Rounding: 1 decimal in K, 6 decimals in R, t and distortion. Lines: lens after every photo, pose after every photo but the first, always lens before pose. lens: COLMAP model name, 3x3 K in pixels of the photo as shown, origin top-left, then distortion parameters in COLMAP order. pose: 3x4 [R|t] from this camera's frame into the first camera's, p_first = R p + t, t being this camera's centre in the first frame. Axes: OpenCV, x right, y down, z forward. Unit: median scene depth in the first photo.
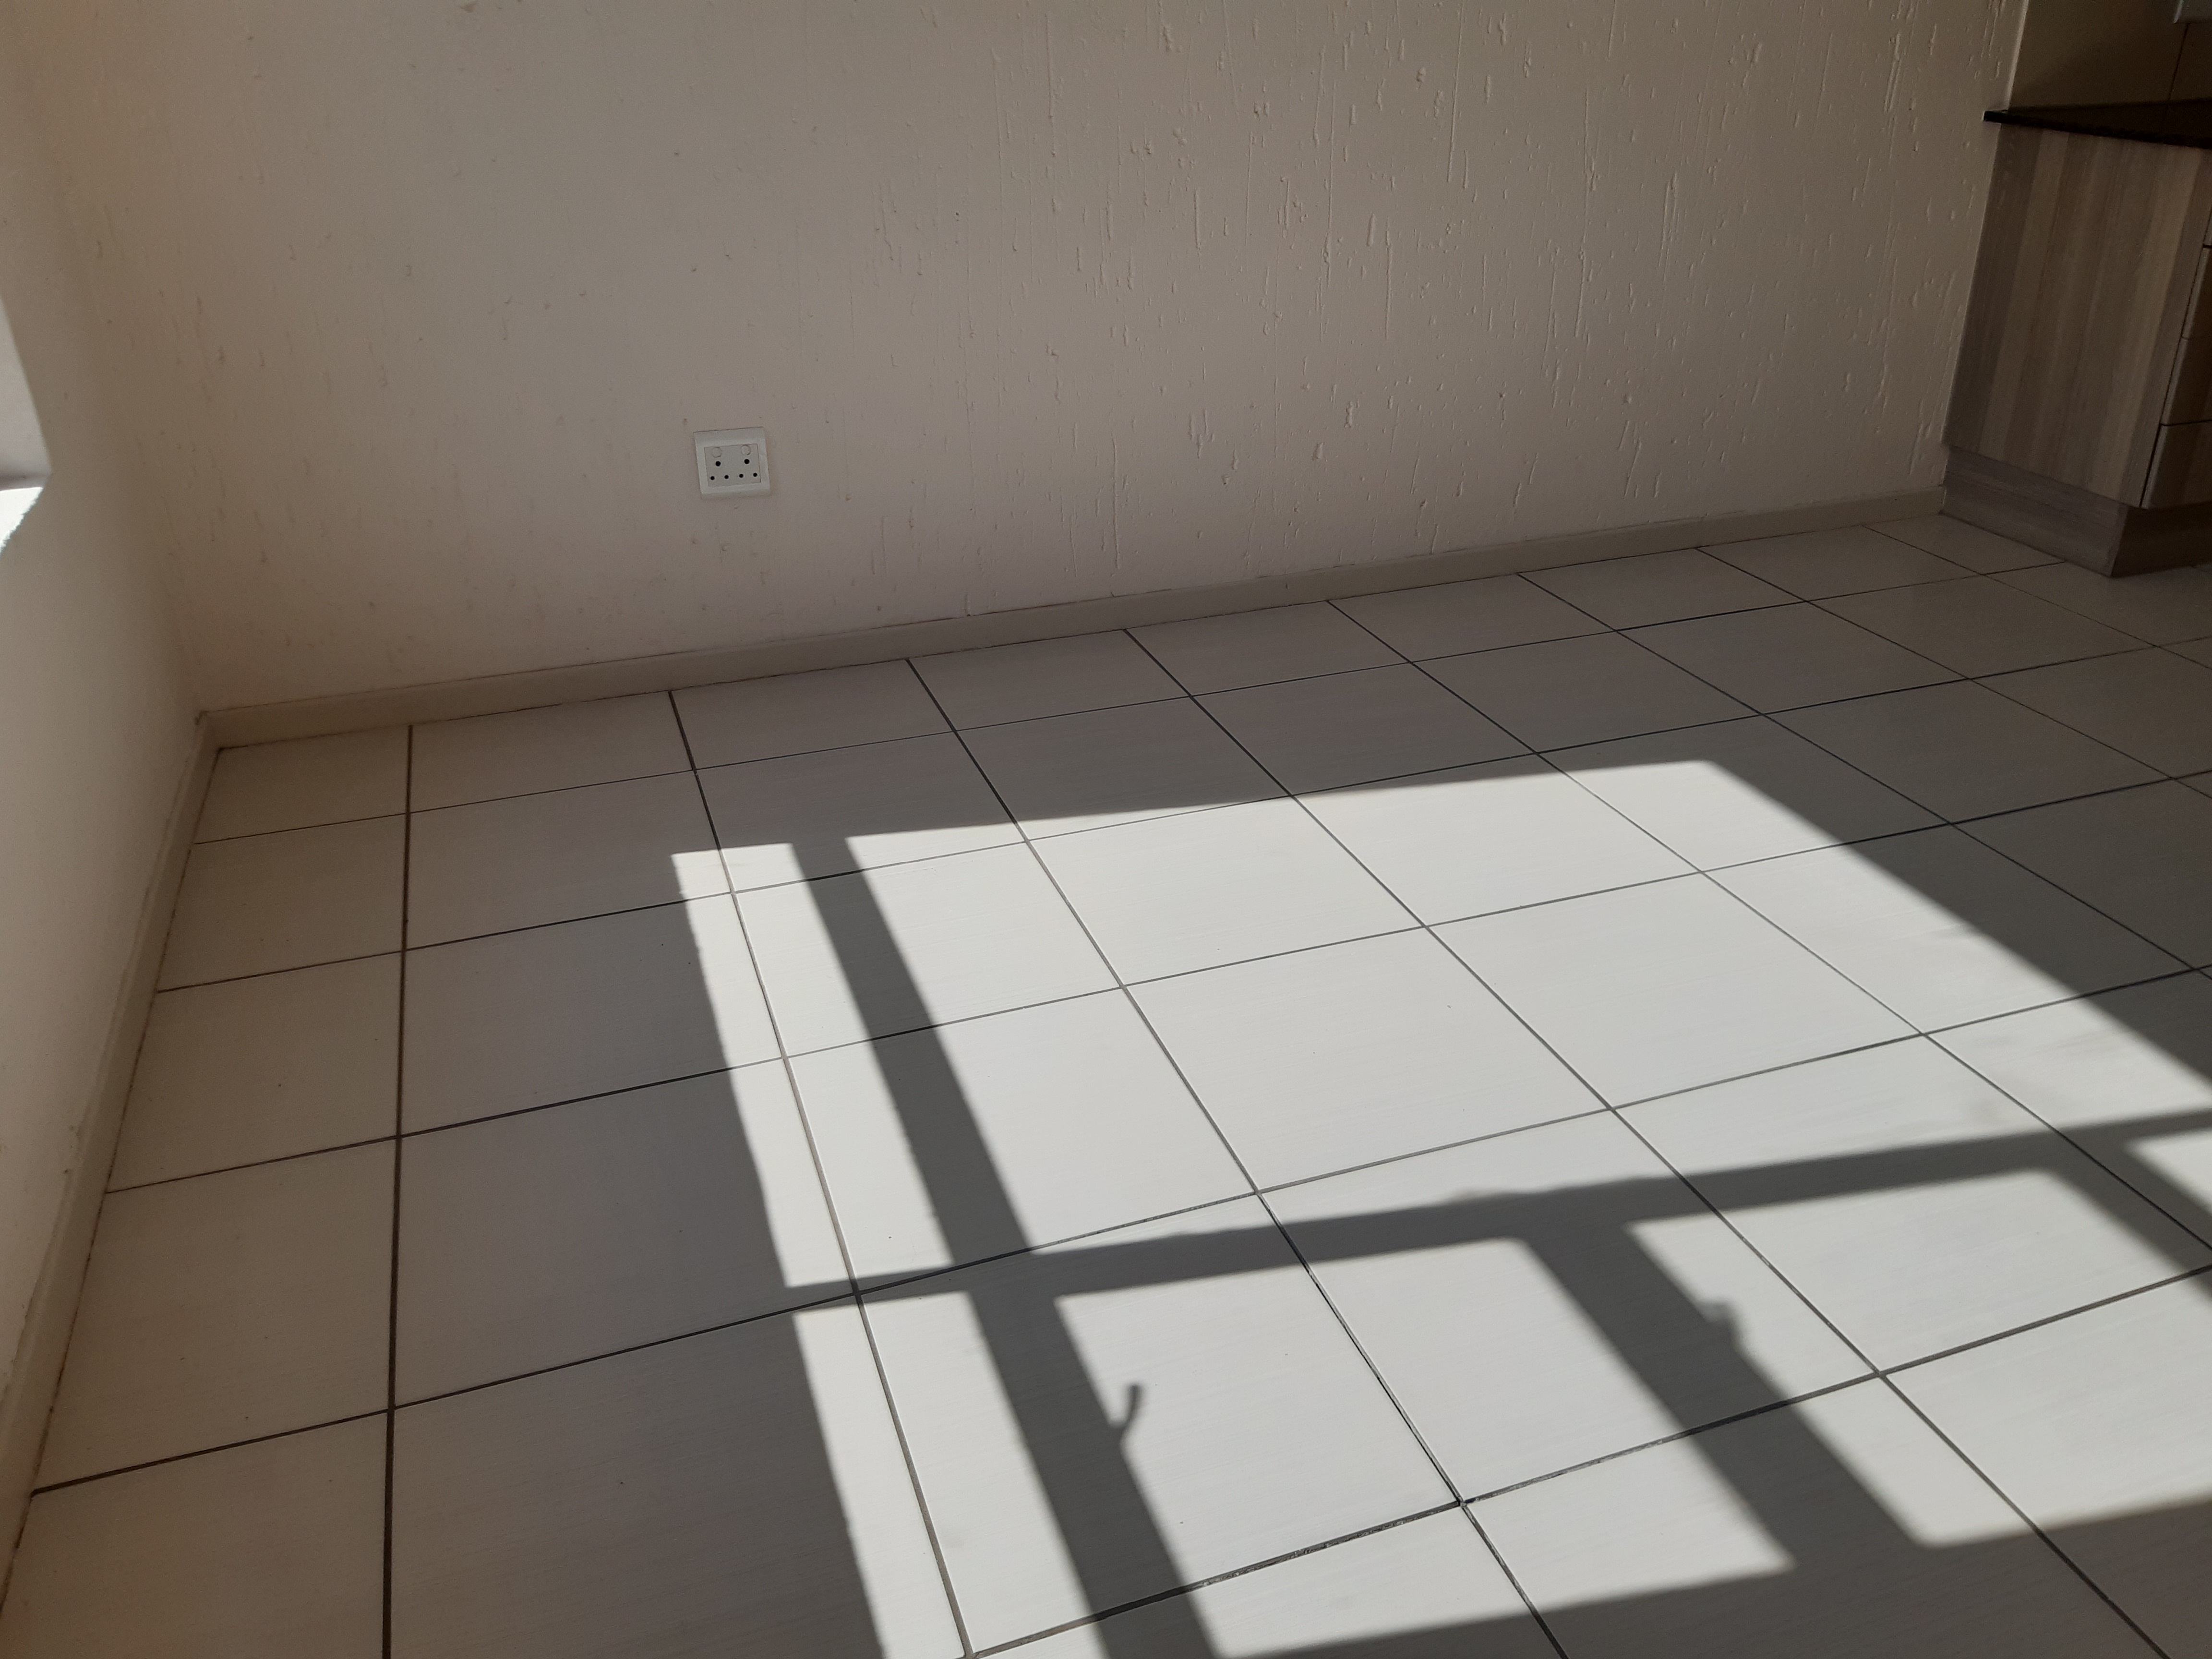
lens RADIAL K [[1735.3, 0, 1106.0], [0, 1735.3, 829.5], [0, 0, 1]] dist [-0.001515, -0.159328]
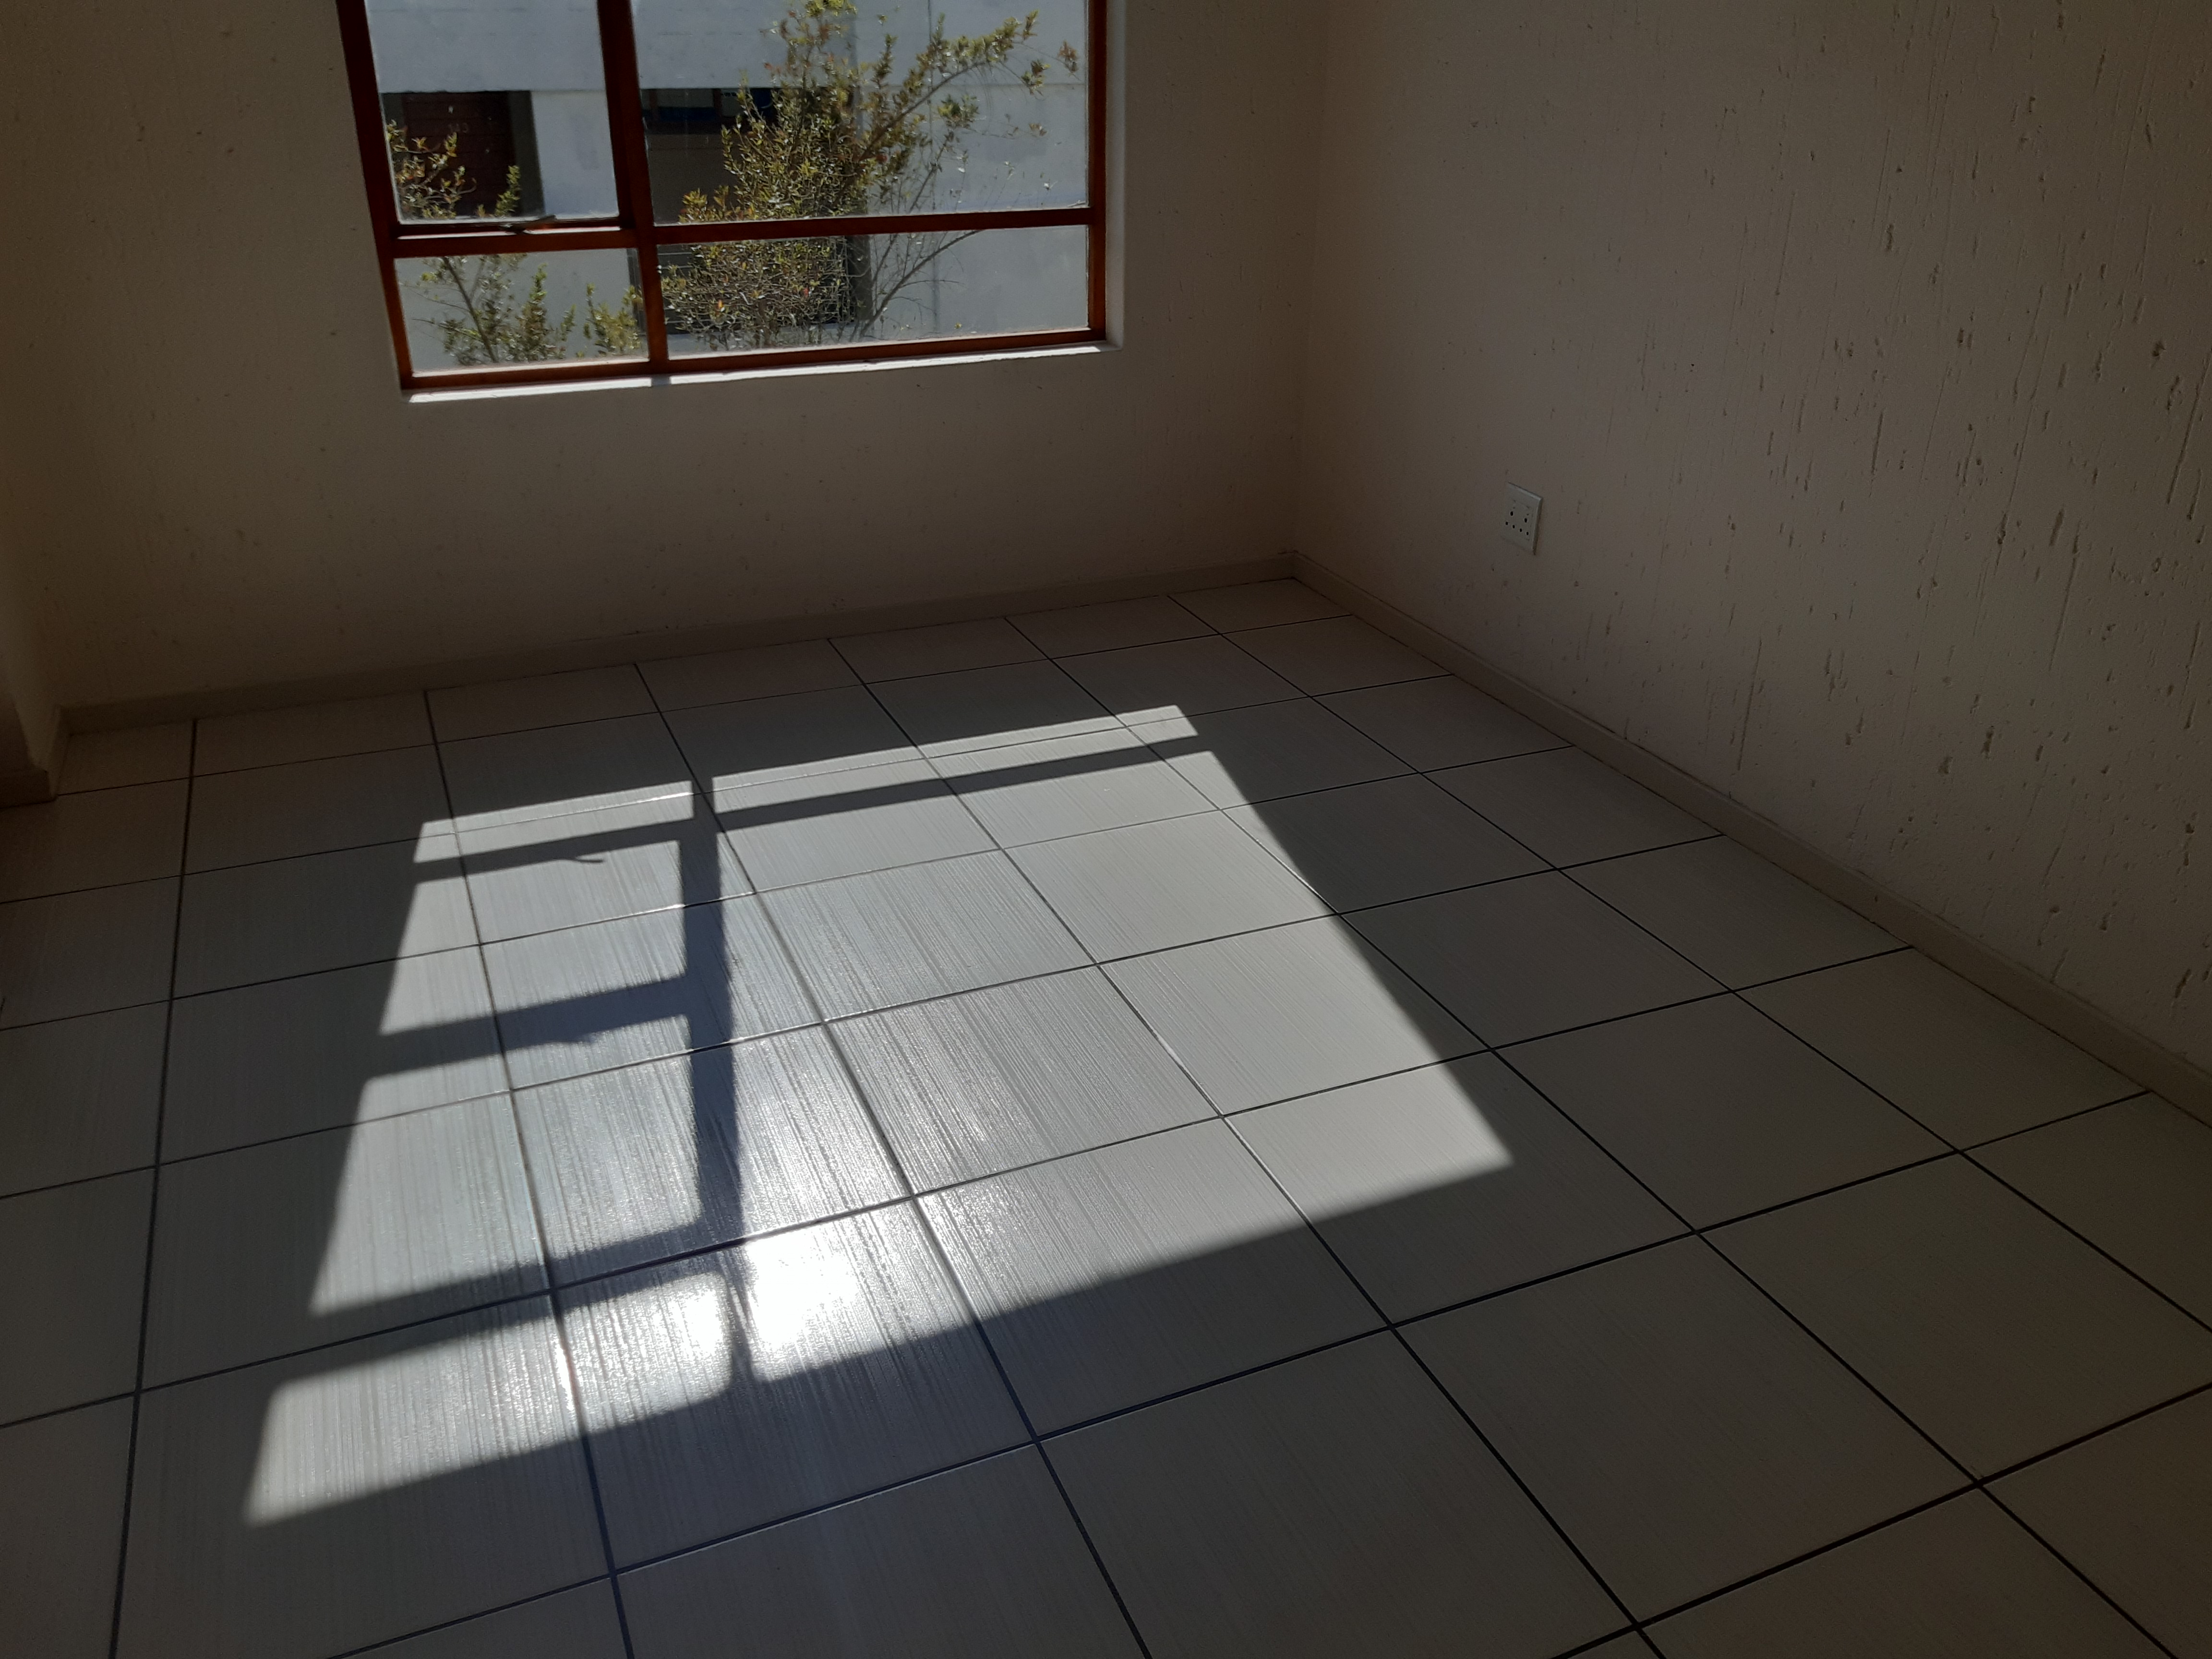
lens RADIAL K [[1748.8, 0, 1090.9], [0, 1748.8, 833.5], [0, 0, 1]] dist [0.066974, -0.140563]
pose [[0.074897, 0.458551, -0.885507, 1.368223], [-0.470971, 0.798985, 0.373911, -0.520263], [0.878963, 0.389043, 0.275806, 0.740567]]
